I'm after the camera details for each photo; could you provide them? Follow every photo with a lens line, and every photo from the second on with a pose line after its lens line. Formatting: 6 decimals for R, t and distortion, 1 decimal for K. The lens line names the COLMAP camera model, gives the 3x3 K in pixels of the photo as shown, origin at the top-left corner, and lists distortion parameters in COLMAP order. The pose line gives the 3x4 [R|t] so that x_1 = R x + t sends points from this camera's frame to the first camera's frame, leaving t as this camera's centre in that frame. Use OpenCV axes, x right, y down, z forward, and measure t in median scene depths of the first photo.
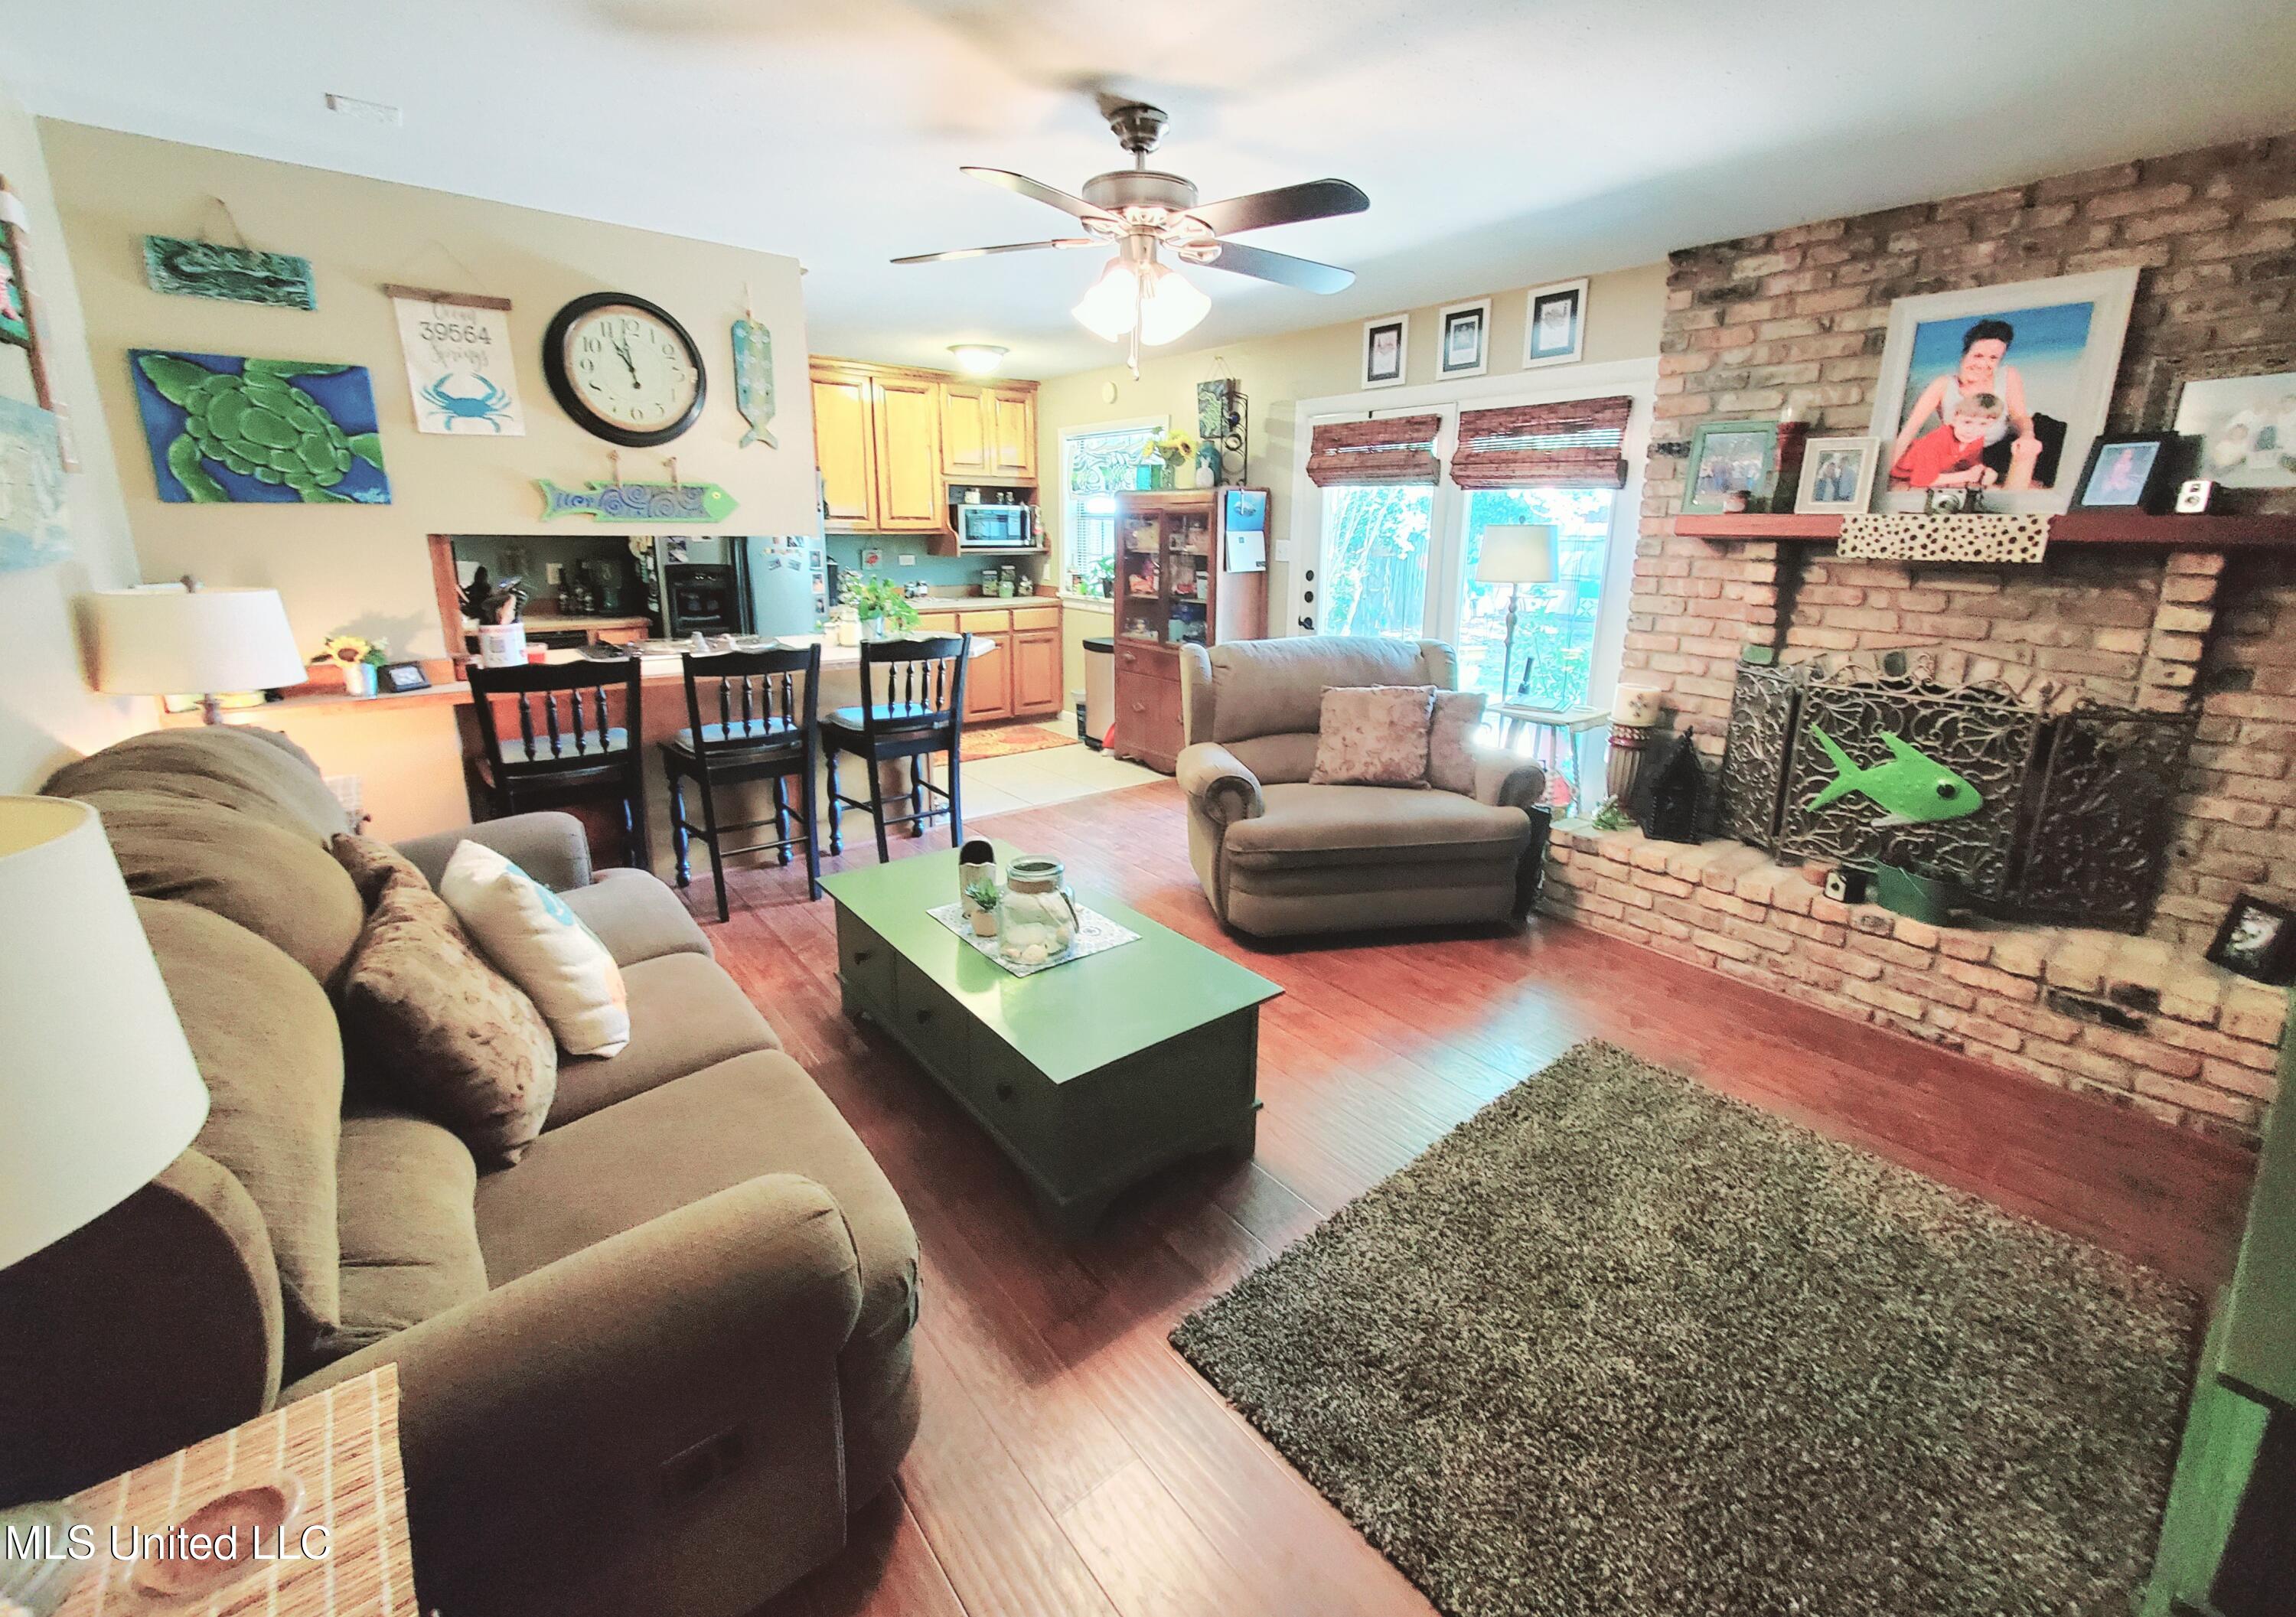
lens RADIAL K [[963.2, 0, 1152.6], [0, 963.2, 746.3], [0, 0, 1]] dist [-0.007435, -0.000523]
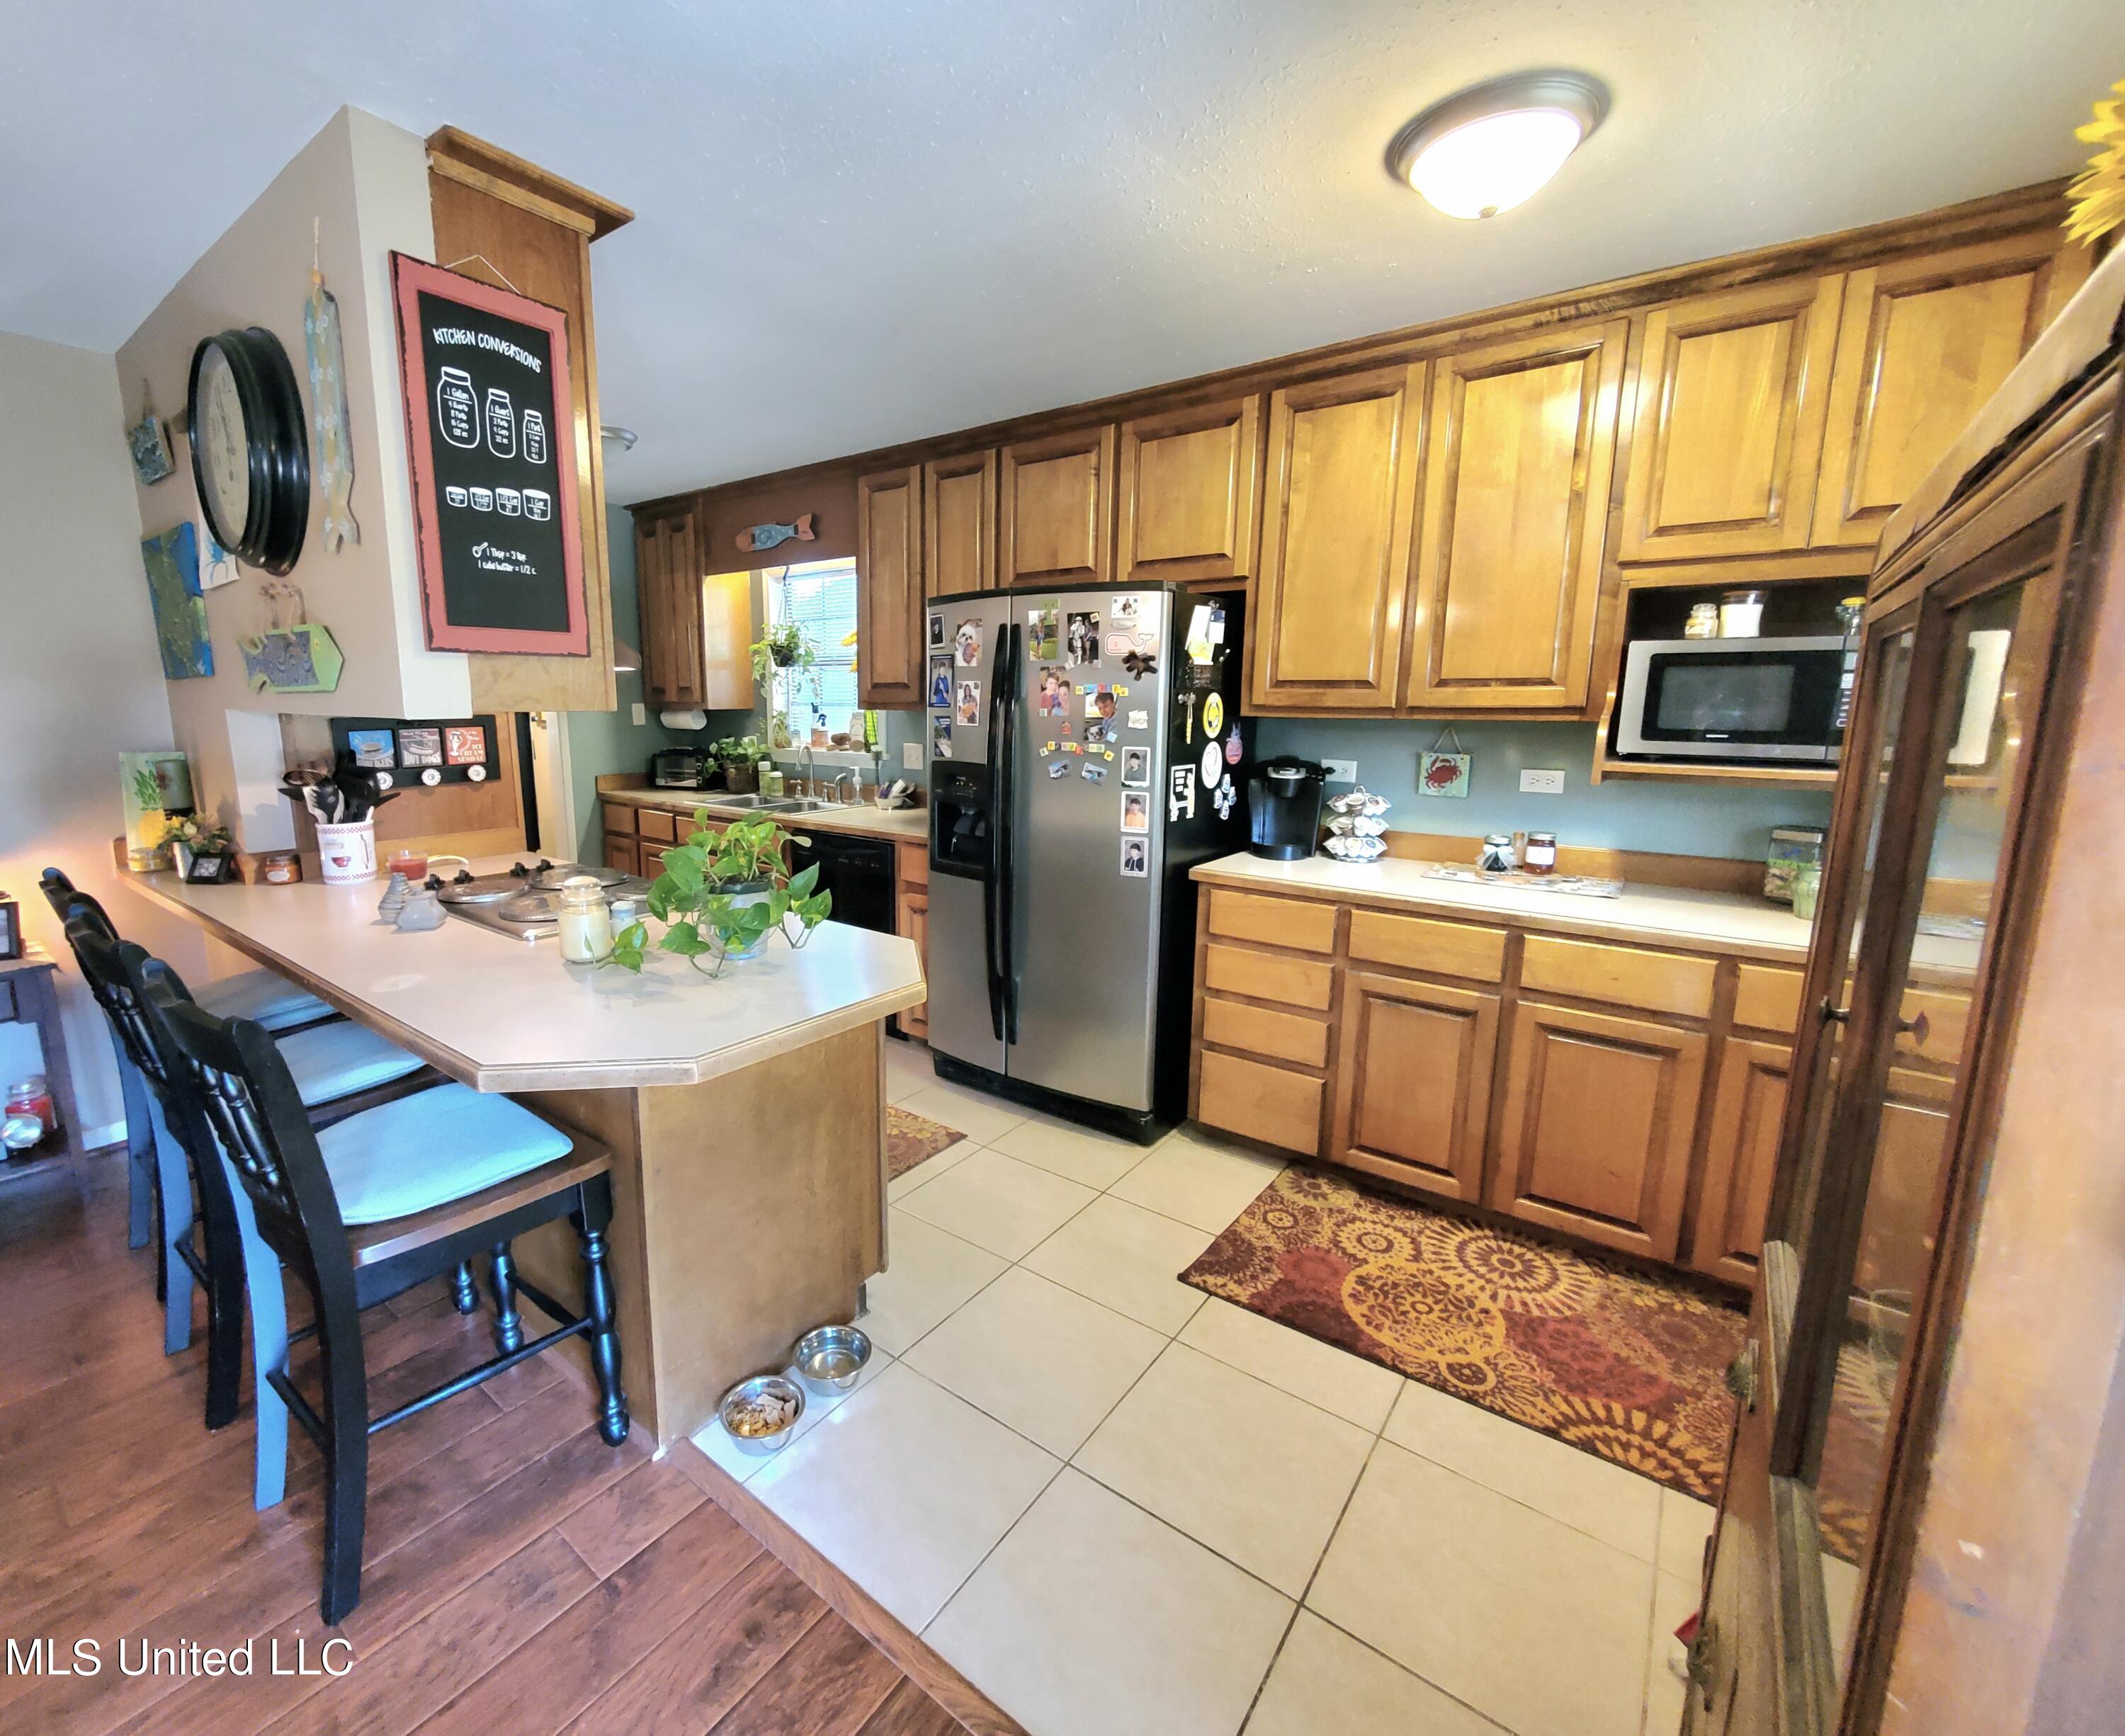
lens RADIAL K [[932.7, 0, 955.1], [0, 932.7, 862.5], [0, 0, 1]] dist [0.000122, -0.000511]
pose [[0.216878, 0.159592, -0.963065, 0.111113], [-0.217743, 0.969600, 0.111640, -0.186923], [0.951605, 0.185488, 0.245035, 0.830313]]
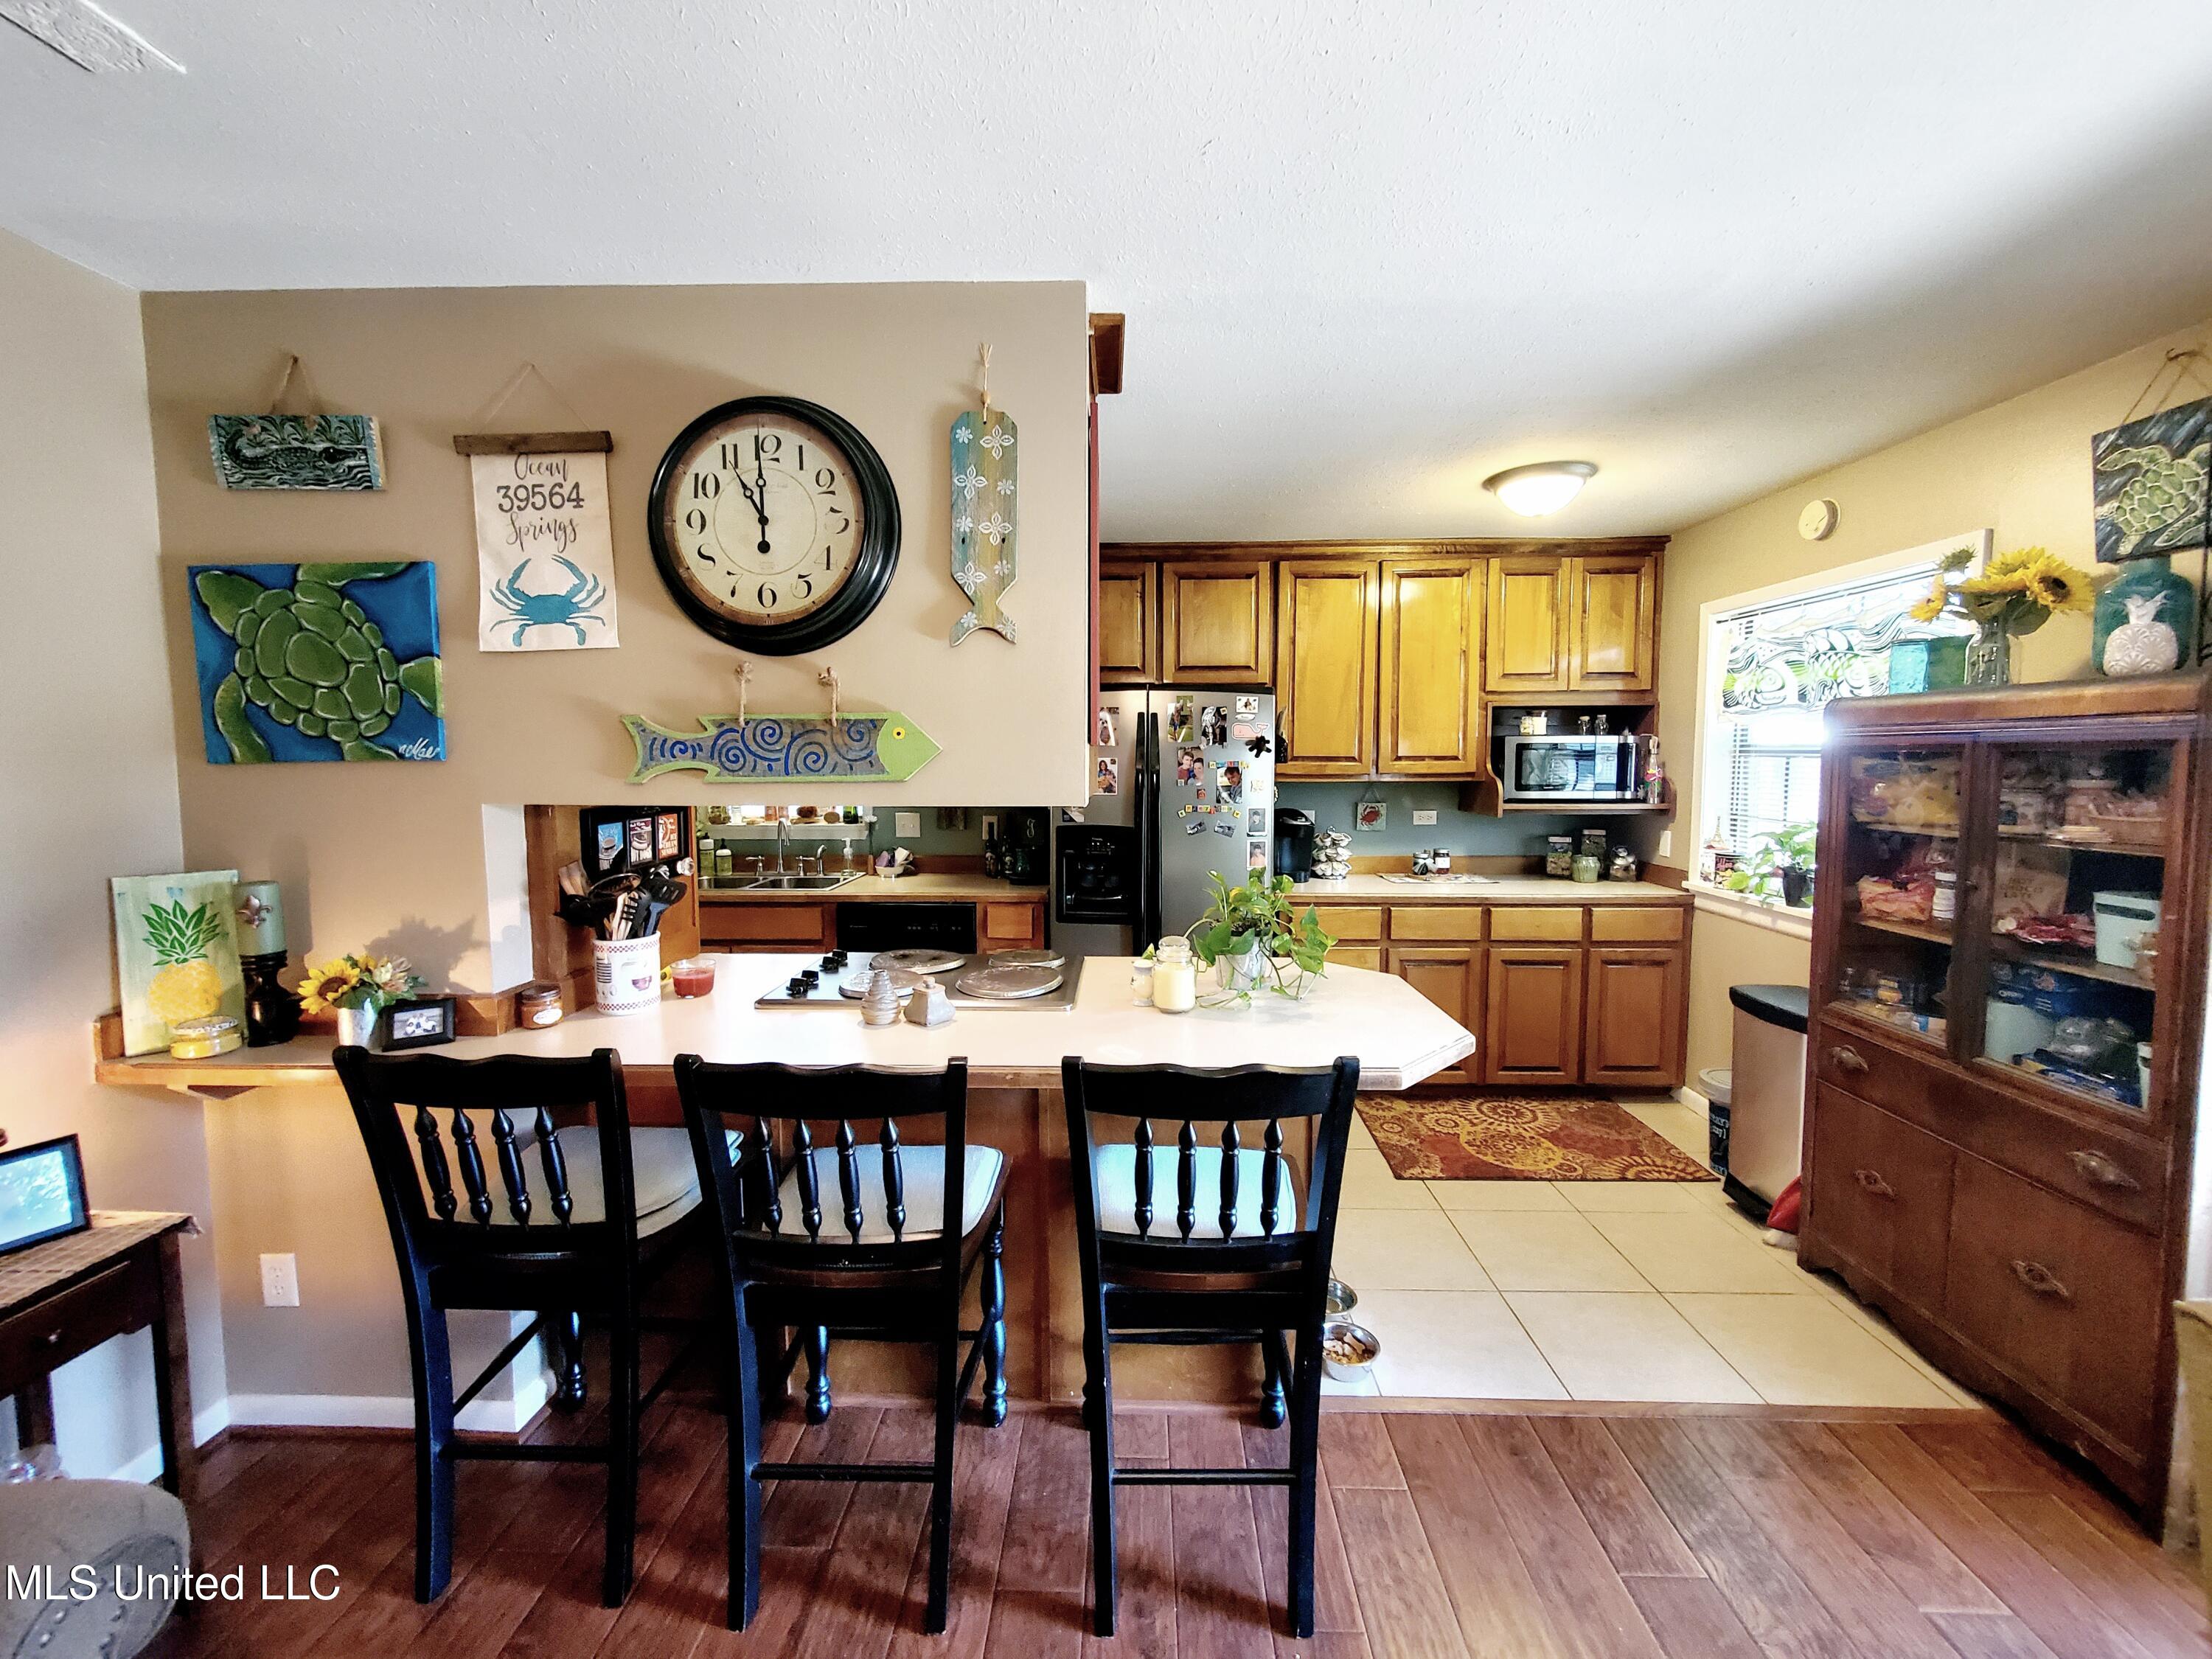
lens RADIAL K [[891.8, 0, 1108.8], [0, 891.8, 818.1], [0, 0, 1]] dist [-0.002075, -0.000167]
pose [[0.767797, 0.029839, -0.639998, -0.029282], [-0.130488, 0.985261, -0.110608, -0.118037], [0.627265, 0.168436, 0.760374, 0.474076]]
